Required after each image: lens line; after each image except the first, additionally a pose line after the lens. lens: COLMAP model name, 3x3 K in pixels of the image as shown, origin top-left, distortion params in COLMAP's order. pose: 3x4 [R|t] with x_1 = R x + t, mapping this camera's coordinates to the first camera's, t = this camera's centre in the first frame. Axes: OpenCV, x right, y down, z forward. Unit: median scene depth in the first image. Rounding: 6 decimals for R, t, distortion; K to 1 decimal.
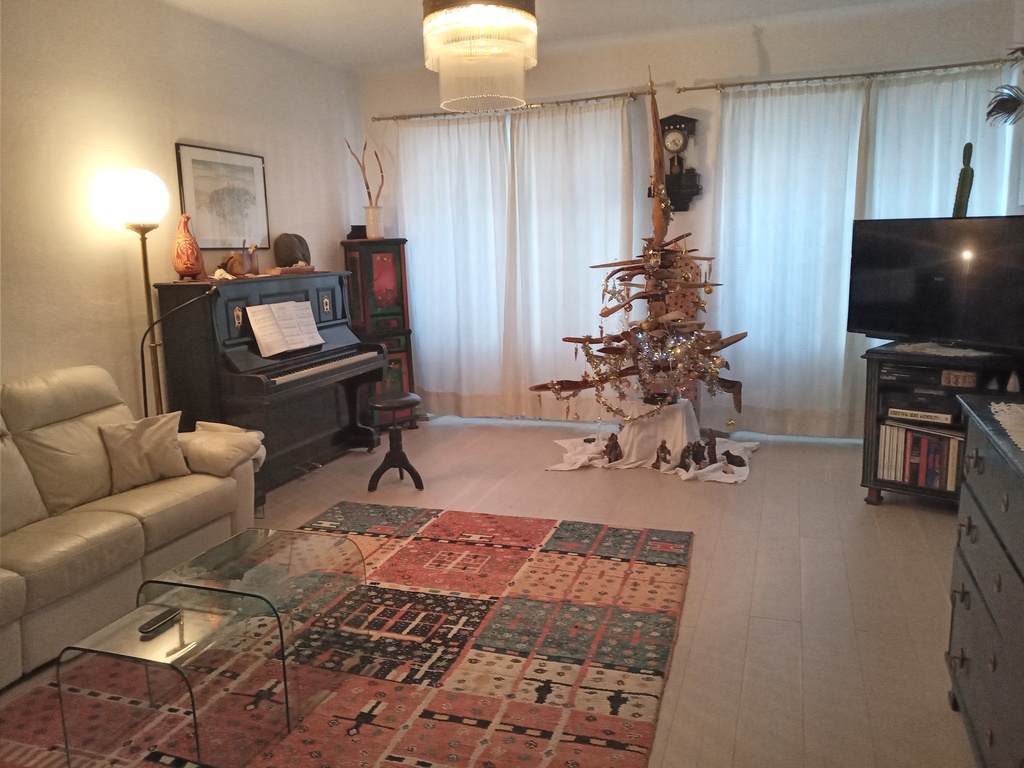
lens RADIAL K [[810.3, 0, 512.0], [0, 810.3, 384.0], [0, 0, 1]] dist [0.077131, -0.125678]
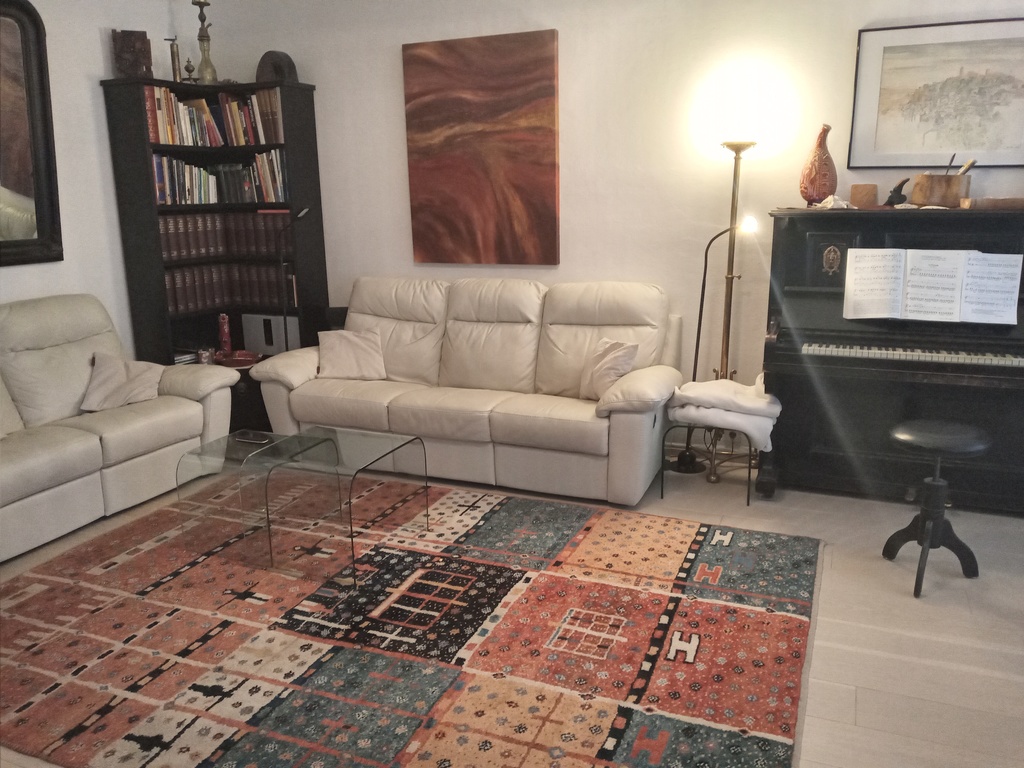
lens RADIAL K [[810.3, 0, 512.0], [0, 810.3, 384.0], [0, 0, 1]] dist [0.077131, -0.125678]
pose [[-0.069688, 0.275467, -0.958781, 0.624973], [-0.149861, 0.947320, 0.283067, -0.199047], [0.986248, 0.163410, -0.024735, 1.023530]]
